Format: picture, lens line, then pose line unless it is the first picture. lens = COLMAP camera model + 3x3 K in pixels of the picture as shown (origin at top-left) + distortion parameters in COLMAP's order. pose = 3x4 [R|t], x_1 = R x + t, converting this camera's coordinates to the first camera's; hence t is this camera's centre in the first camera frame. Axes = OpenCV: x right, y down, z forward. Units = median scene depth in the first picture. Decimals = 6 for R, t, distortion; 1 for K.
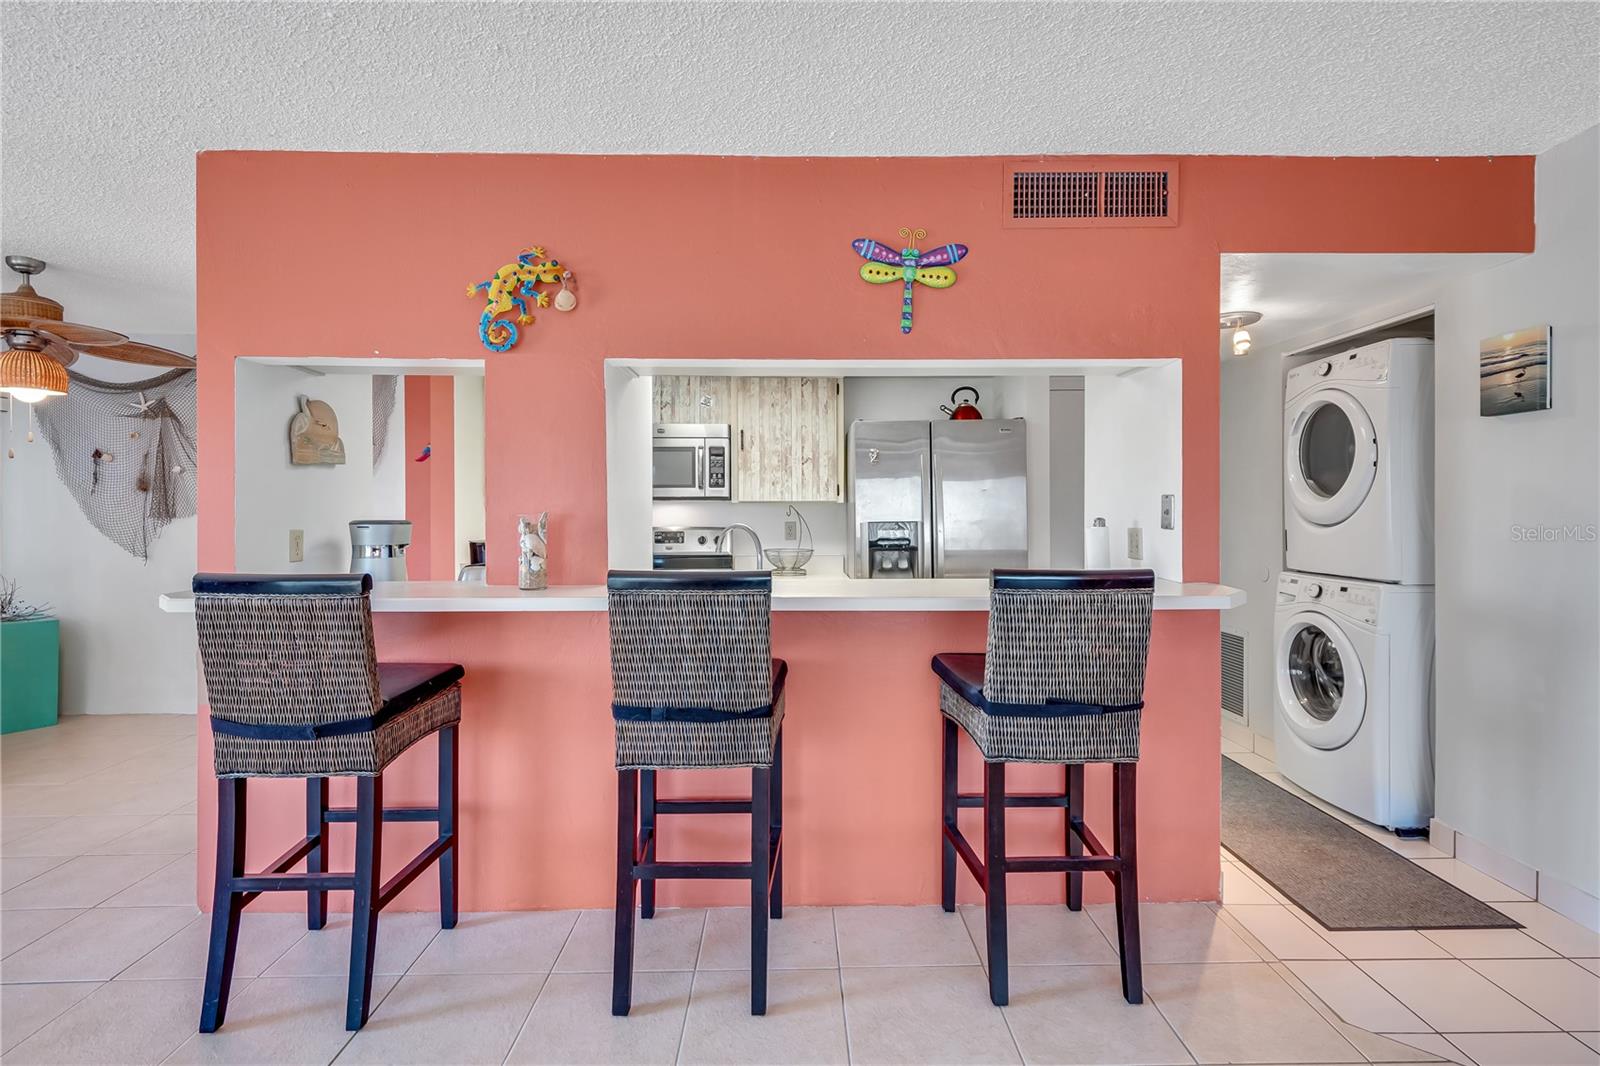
lens RADIAL K [[760.1, 0, 803.7], [0, 760.1, 519.4], [0, 0, 1]] dist [0.010344, -0.000154]
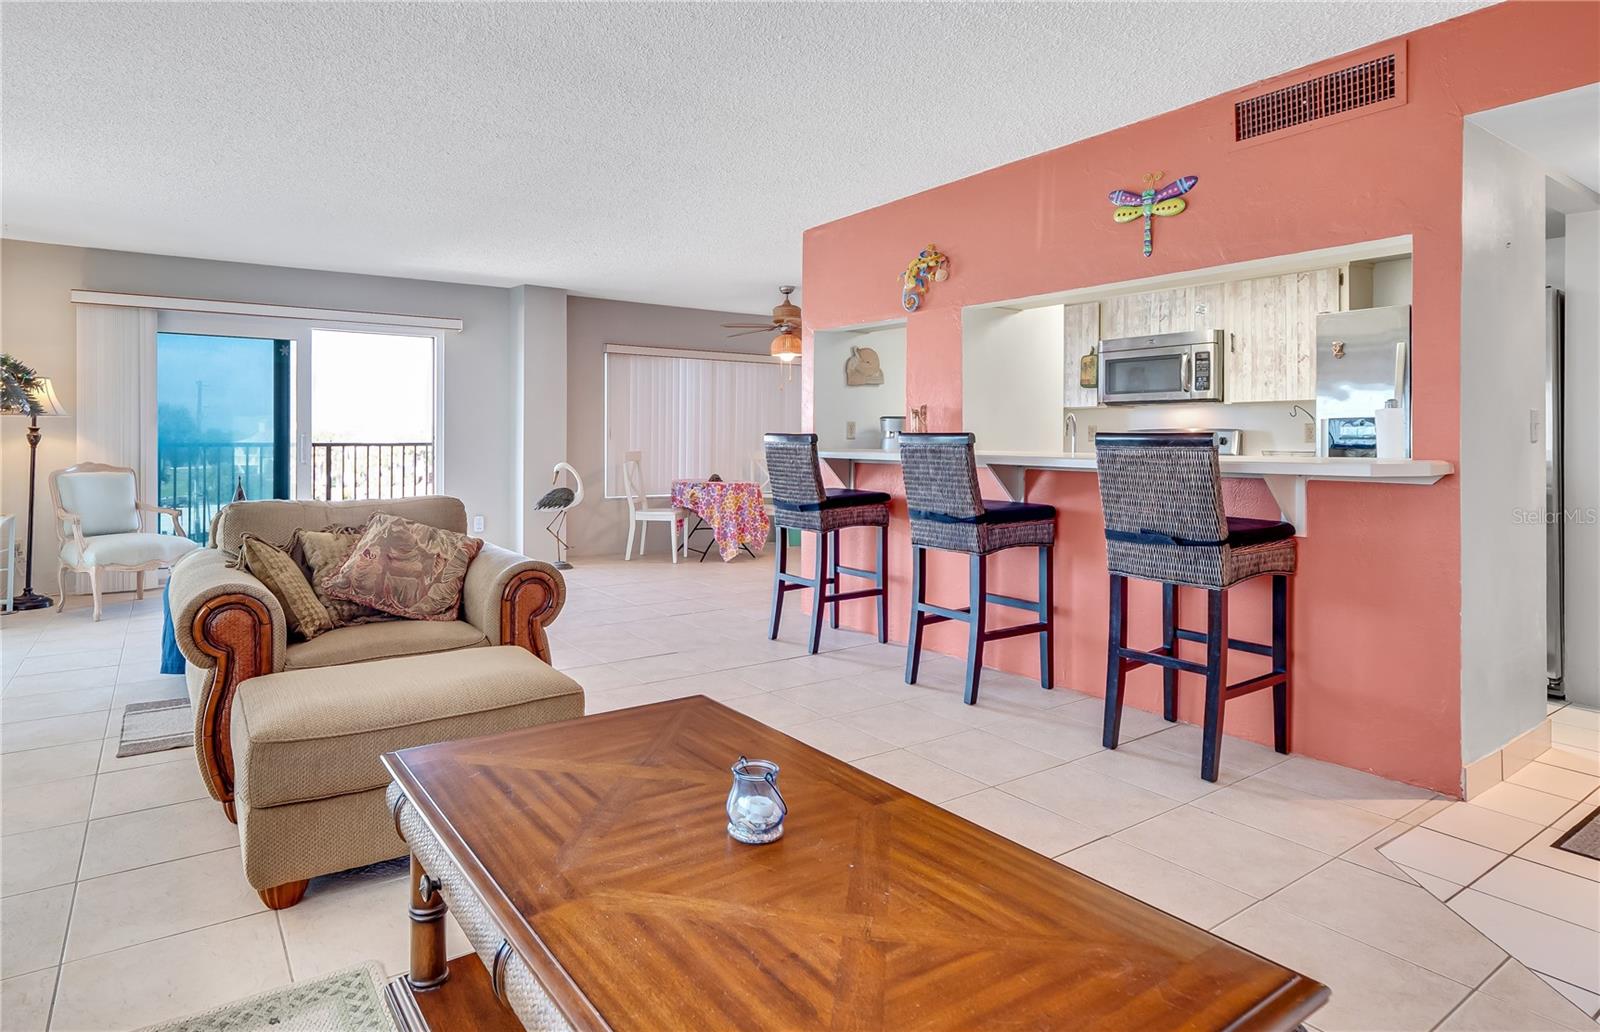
lens RADIAL K [[893.8, 0, 772.2], [0, 893.8, 440.1], [0, 0, 1]] dist [-0.022541, -0.001174]
pose [[0.557085, 0.000543, -0.830455, 0.982986], [-0.012595, 0.999890, -0.007795, 0.076518], [0.830360, 0.014802, 0.557030, -0.324414]]
